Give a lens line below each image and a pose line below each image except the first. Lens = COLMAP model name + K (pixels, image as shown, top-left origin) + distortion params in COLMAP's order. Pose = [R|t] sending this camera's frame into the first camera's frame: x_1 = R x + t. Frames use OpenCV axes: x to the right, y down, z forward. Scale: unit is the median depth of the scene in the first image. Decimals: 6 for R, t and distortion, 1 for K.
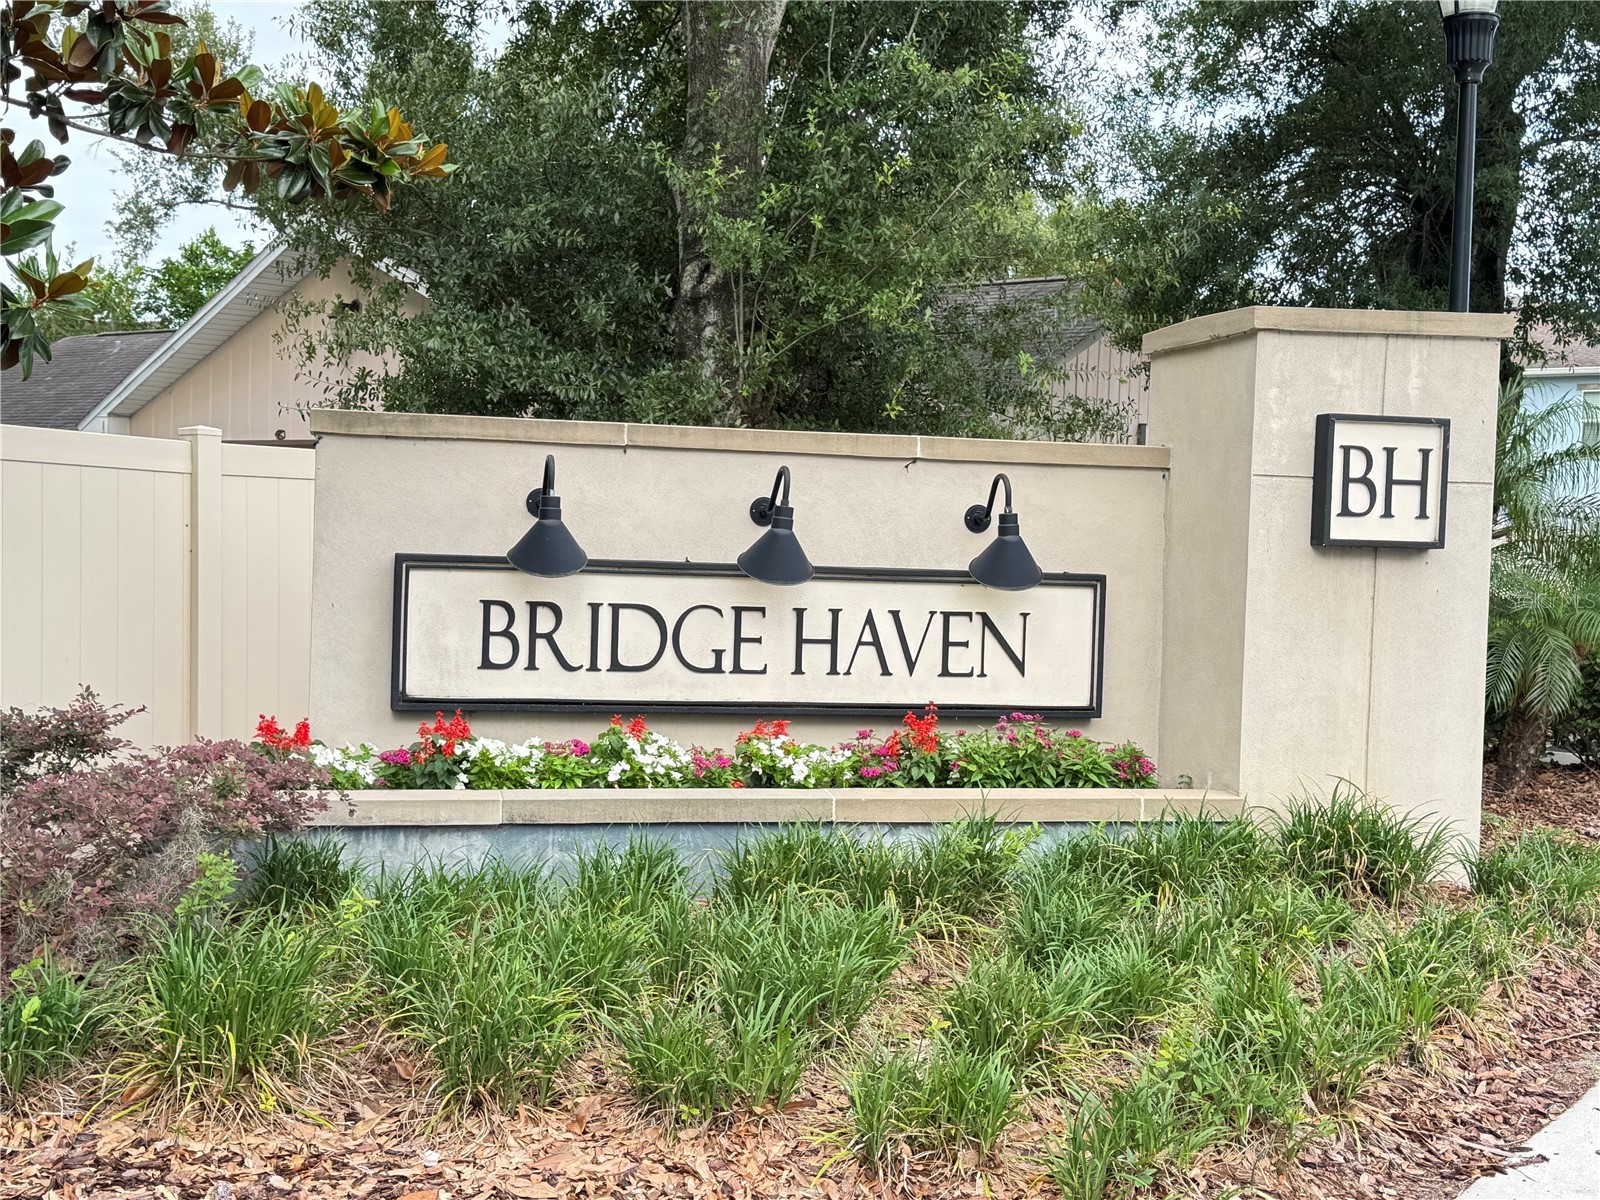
lens RADIAL K [[1961.7, 0, 801.5], [0, 1961.7, 602.3], [0, 0, 1]] dist [0.039808, 0.000000]
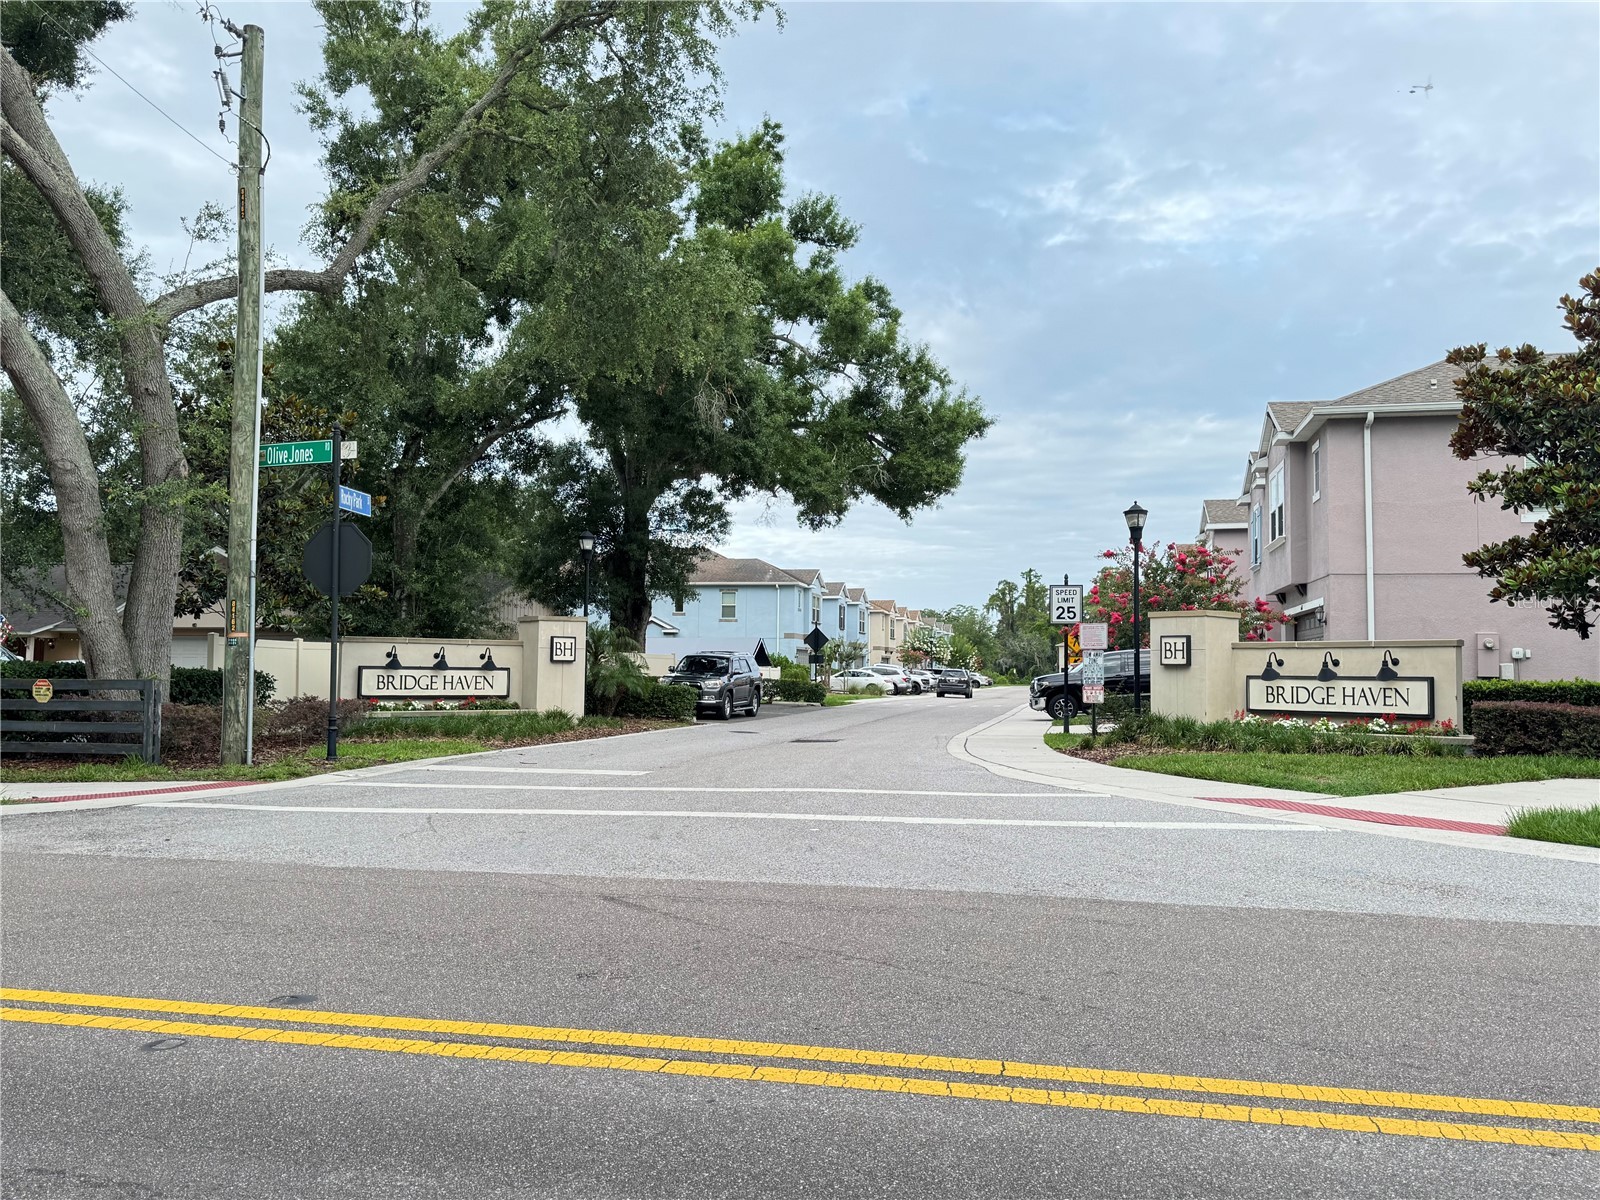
lens RADIAL K [[1205.5, 0, 805.7], [0, 1205.5, 604.4], [0, 0, 1]] dist [0.068114, 0.001279]
pose [[0.924553, 0.004879, 0.381022, -0.323433], [0.024716, 0.997045, -0.072741, 0.068123], [-0.380251, 0.076670, 0.921700, -2.136491]]
